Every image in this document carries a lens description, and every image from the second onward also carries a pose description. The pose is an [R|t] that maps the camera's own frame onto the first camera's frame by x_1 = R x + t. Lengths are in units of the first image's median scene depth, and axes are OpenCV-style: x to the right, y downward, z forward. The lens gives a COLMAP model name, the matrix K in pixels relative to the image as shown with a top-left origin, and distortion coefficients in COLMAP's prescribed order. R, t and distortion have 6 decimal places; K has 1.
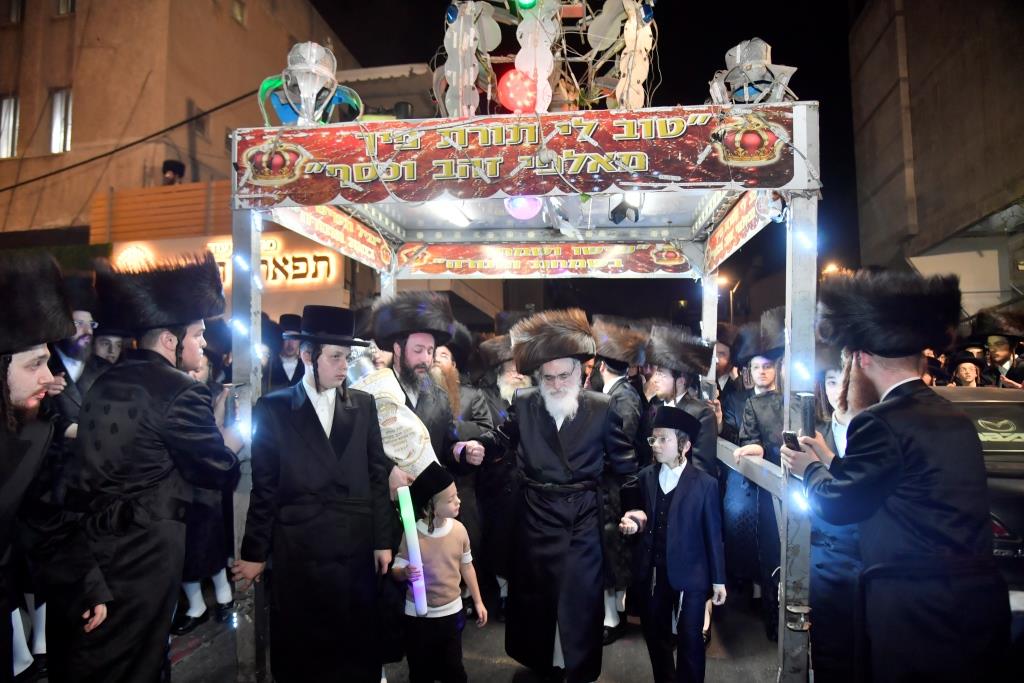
lens RADIAL K [[680.1, 0, 511.2], [0, 680.1, 375.8], [0, 0, 1]] dist [-0.045705, 0.025119]
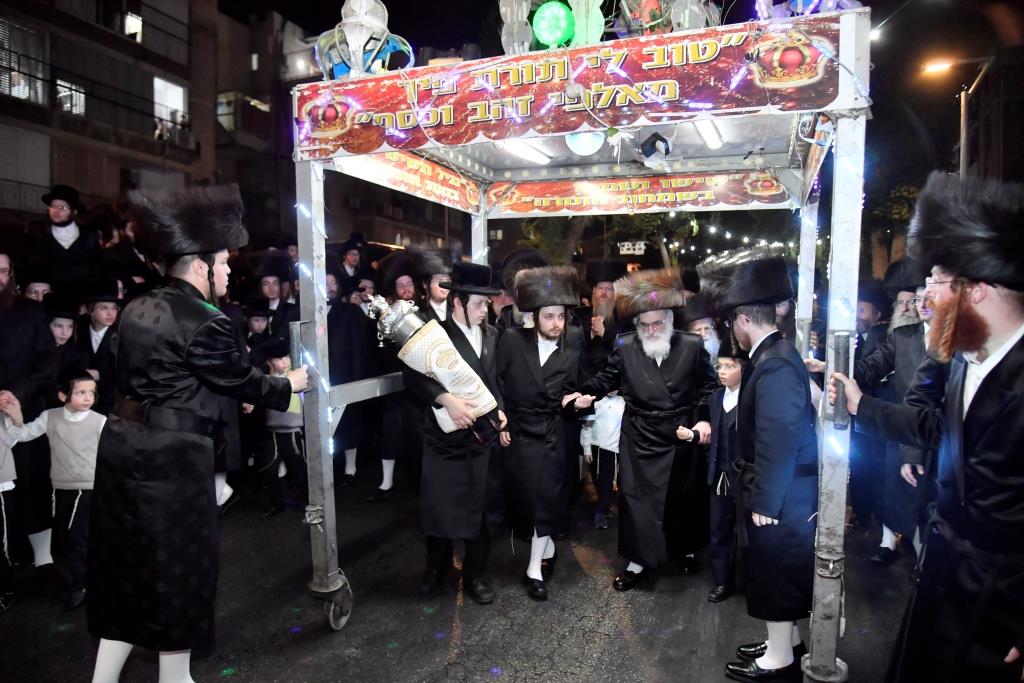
lens RADIAL K [[680.1, 0, 511.2], [0, 680.1, 375.8], [0, 0, 1]] dist [-0.045705, 0.025119]
pose [[0.975061, 0.018532, -0.221161, 0.180299], [0.001853, 0.995793, 0.091613, -0.000211], [0.221928, -0.089738, 0.970925, -0.017159]]
